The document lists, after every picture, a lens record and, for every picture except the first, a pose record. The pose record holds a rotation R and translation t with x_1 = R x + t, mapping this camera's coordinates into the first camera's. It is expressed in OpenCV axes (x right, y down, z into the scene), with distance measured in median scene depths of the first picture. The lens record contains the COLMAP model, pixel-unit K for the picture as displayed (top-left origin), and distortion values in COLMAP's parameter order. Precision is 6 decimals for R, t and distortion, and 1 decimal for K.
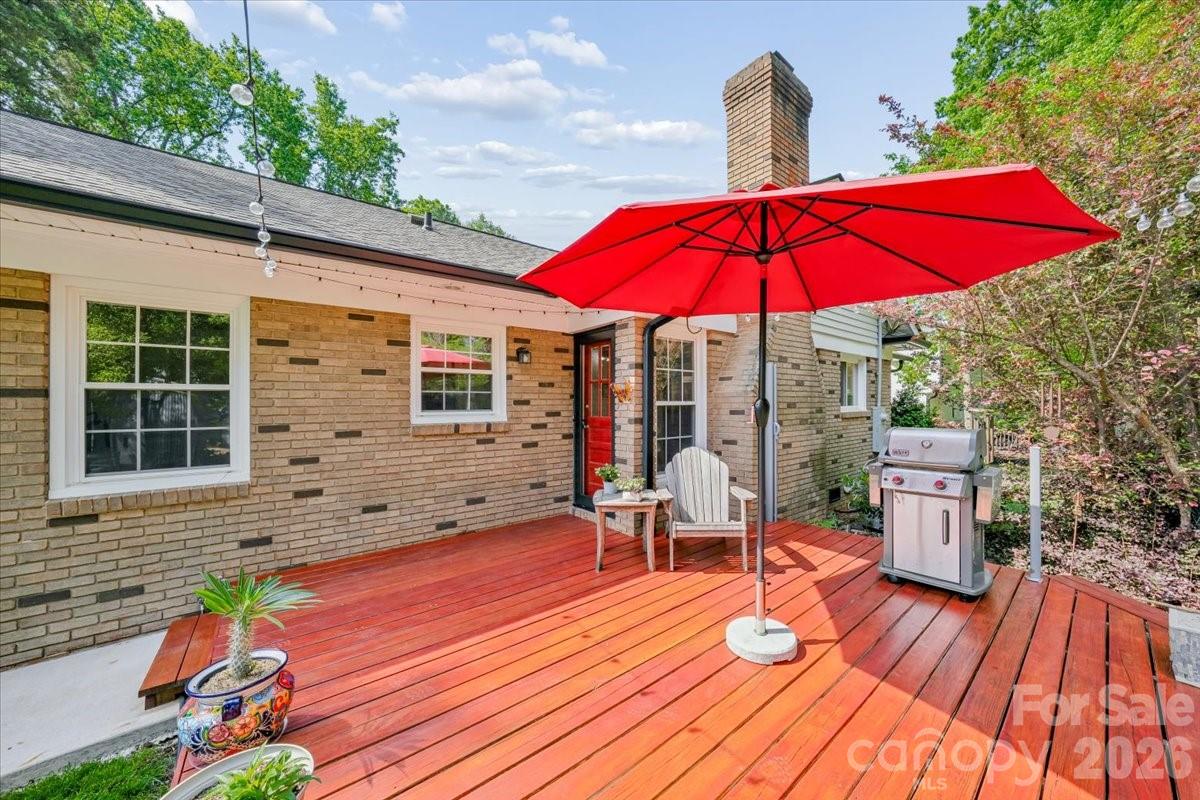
lens RADIAL K [[420.6, 0, 604.2], [0, 420.6, 405.1], [0, 0, 1]] dist [-0.019913, 0.000054]
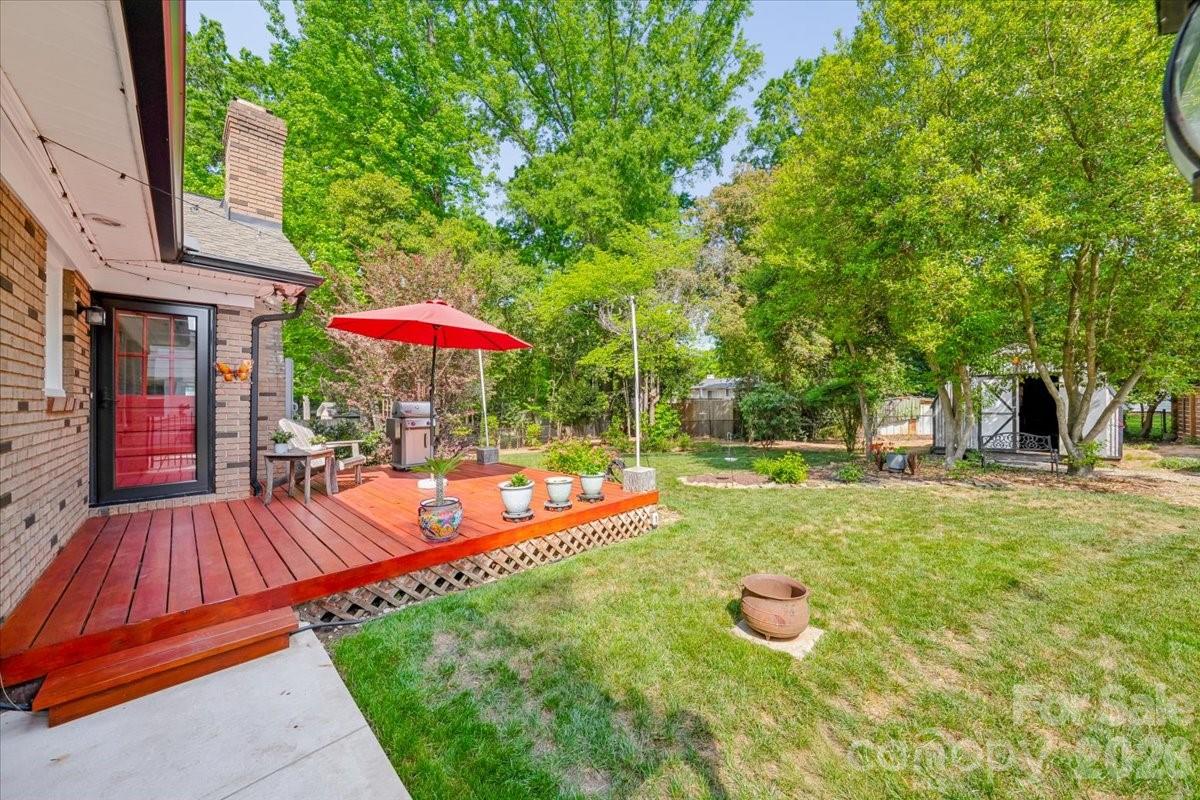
lens RADIAL K [[420.6, 0, 604.2], [0, 420.6, 405.1], [0, 0, 1]] dist [-0.019913, 0.000054]
pose [[-0.115661, 0.003517, 0.993283, -1.122713], [-0.000323, 0.999994, -0.003578, 0.058745], [-0.993289, -0.000735, -0.115659, 0.151573]]
